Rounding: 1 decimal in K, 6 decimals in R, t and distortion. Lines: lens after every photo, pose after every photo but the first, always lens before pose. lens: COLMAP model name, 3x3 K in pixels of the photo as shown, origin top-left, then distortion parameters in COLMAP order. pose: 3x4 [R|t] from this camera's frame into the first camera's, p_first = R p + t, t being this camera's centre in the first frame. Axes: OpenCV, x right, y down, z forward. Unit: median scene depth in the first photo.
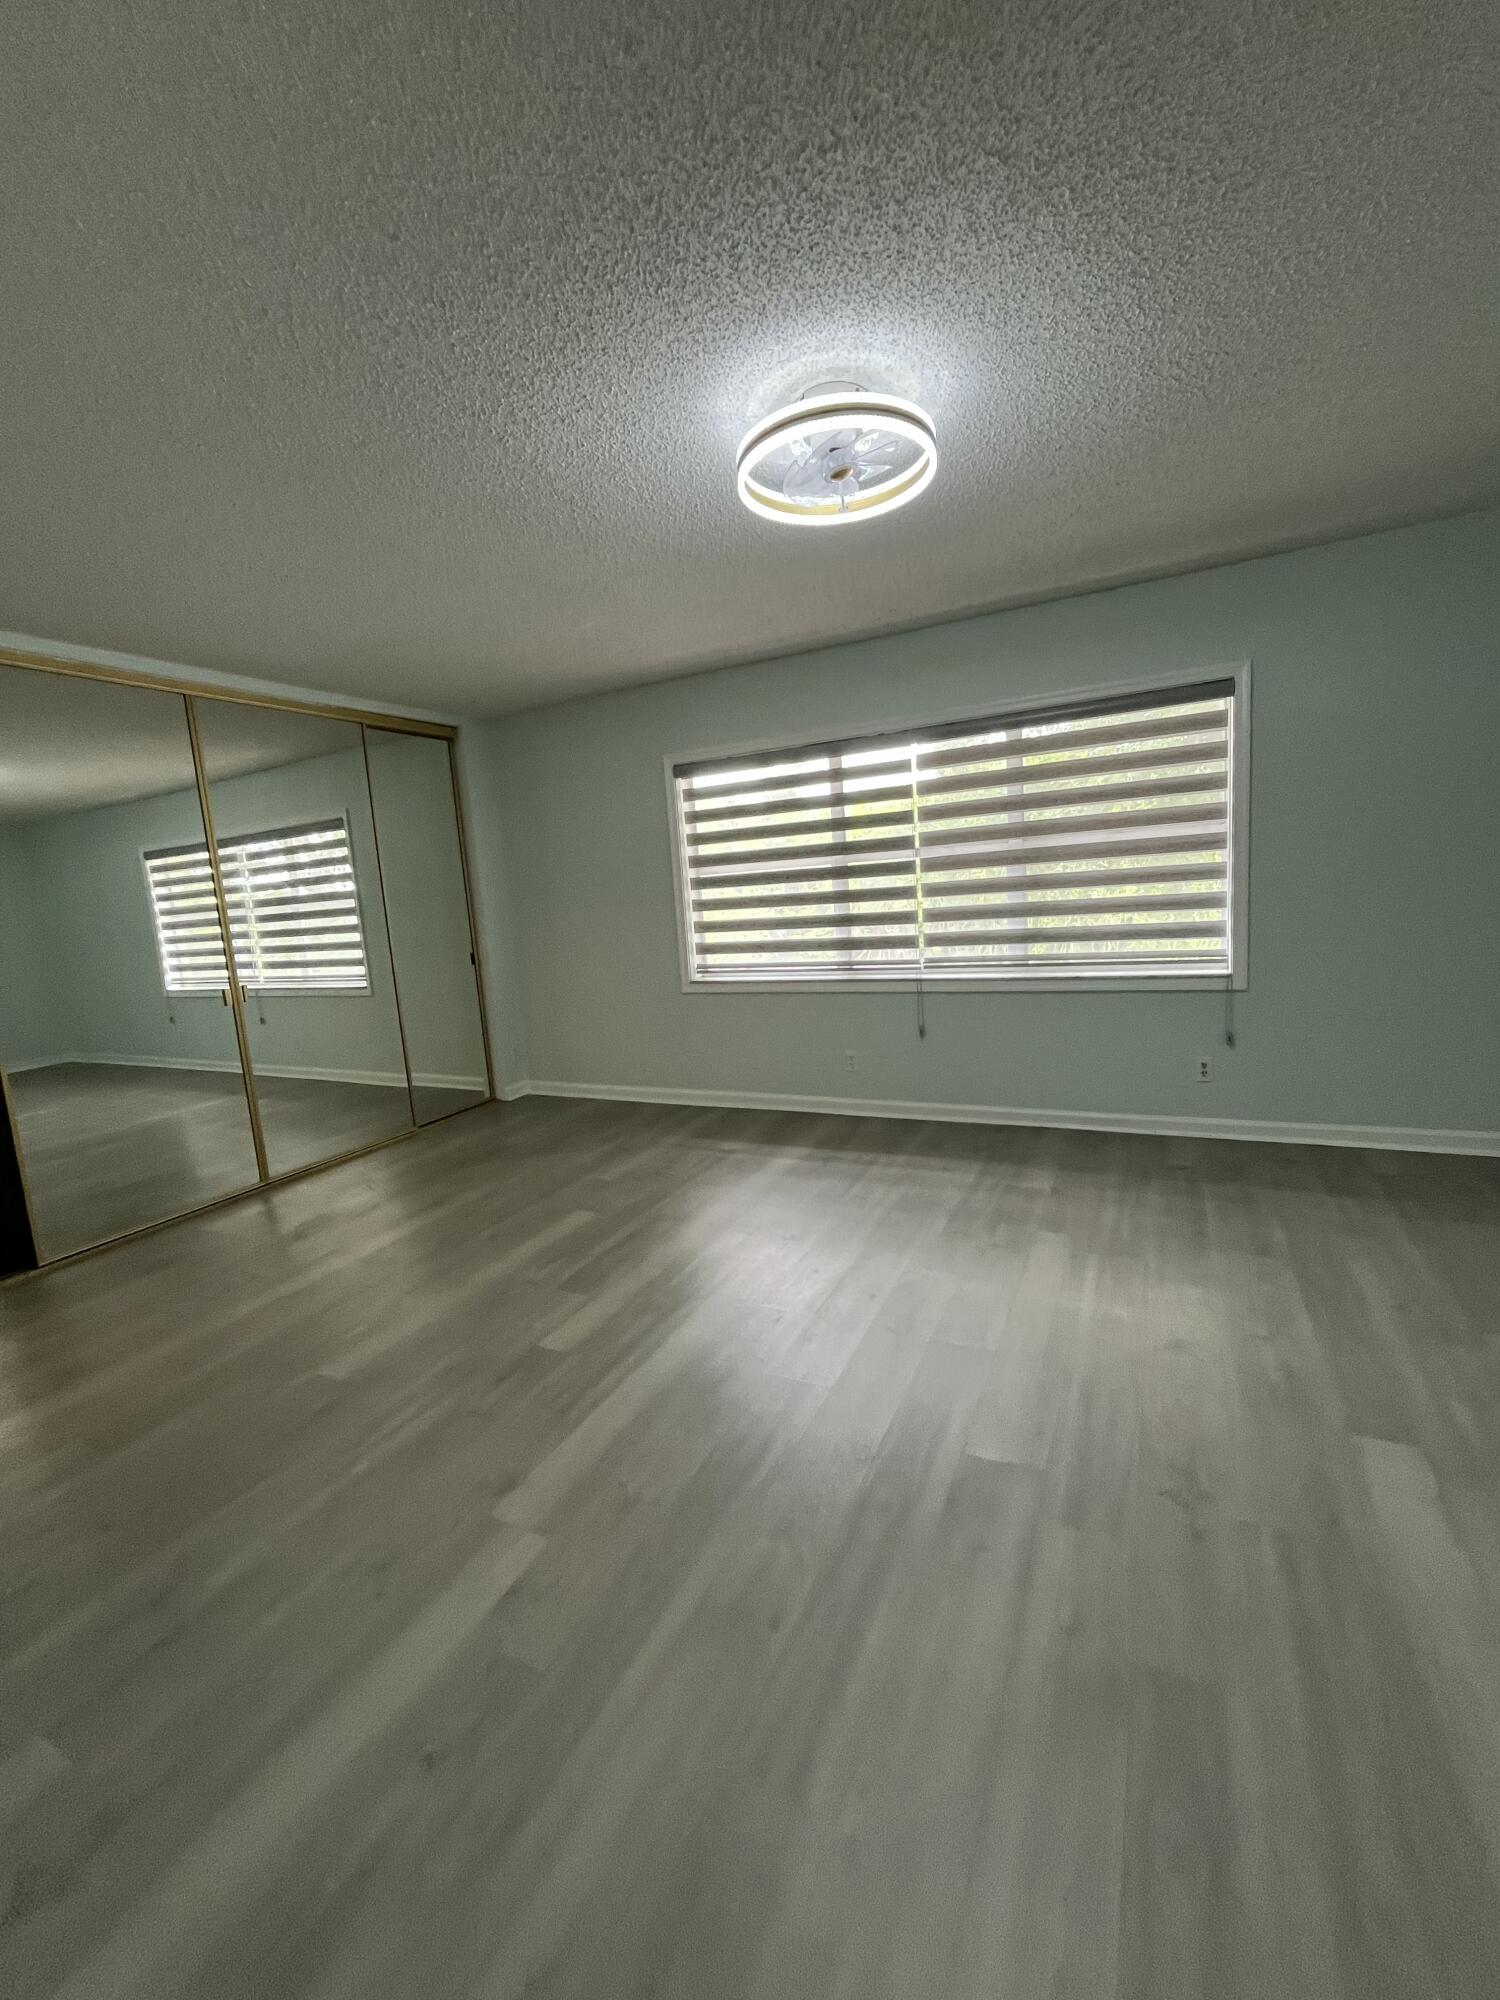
lens RADIAL K [[812.0, 0, 736.1], [0, 812.0, 1005.7], [0, 0, 1]] dist [-0.000489, -0.000584]
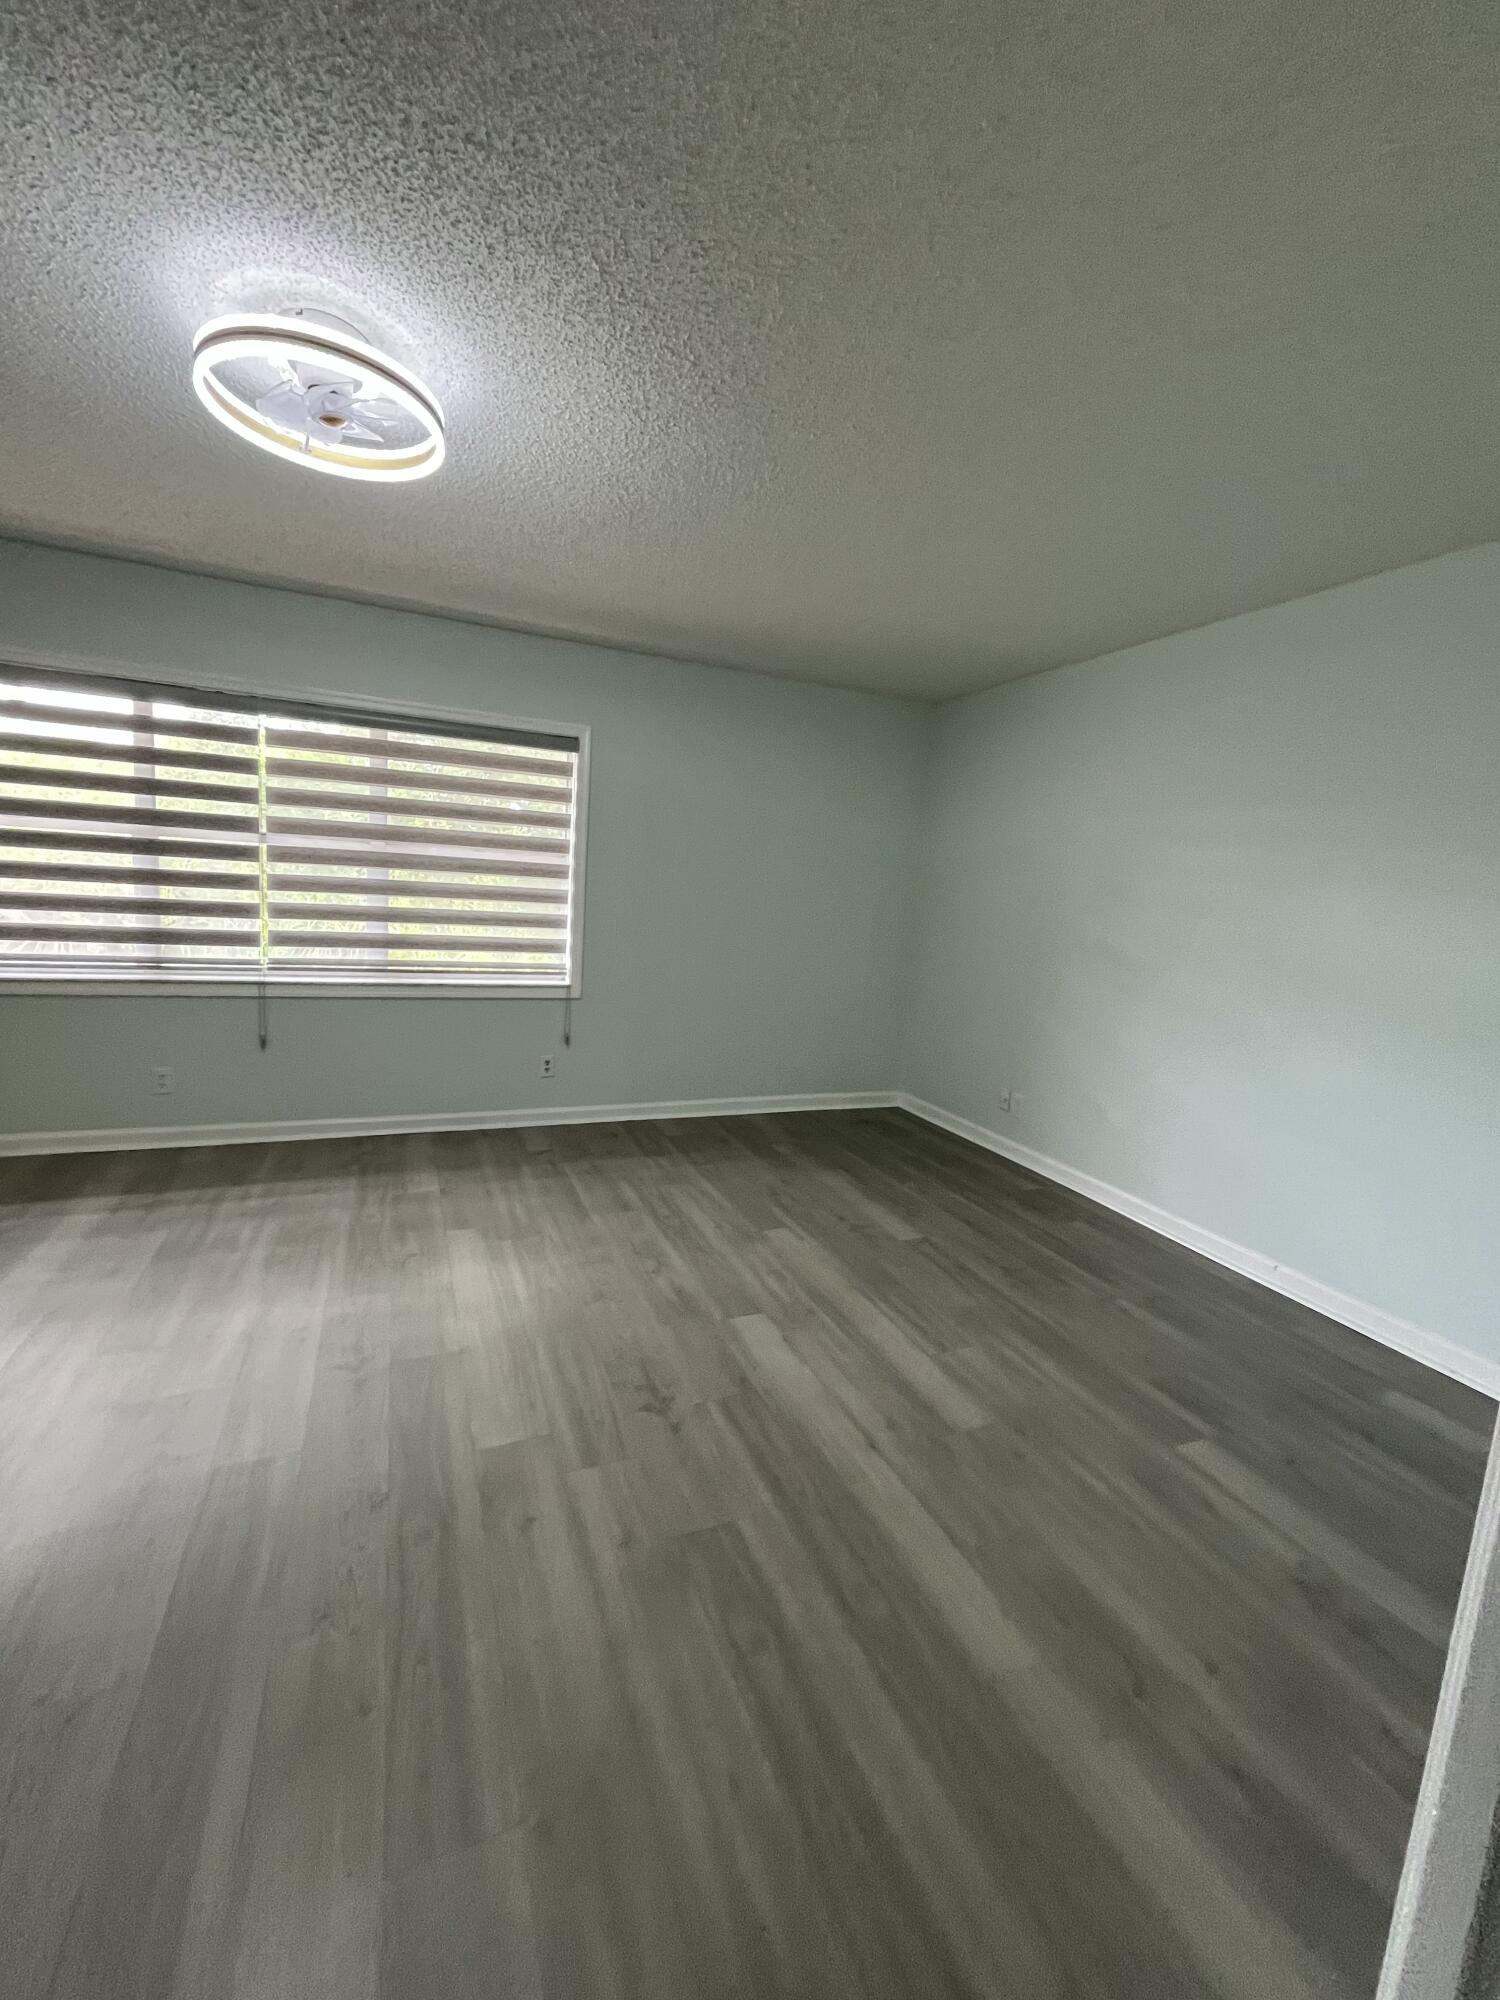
lens RADIAL K [[812.0, 0, 752.3], [0, 812.0, 1010.5], [0, 0, 1]] dist [-0.000489, -0.000584]
pose [[0.633153, -0.003032, 0.774020, -0.177762], [0.002439, 0.999995, 0.001922, -0.003750], [-0.774022, 0.000671, 0.633158, 0.049751]]
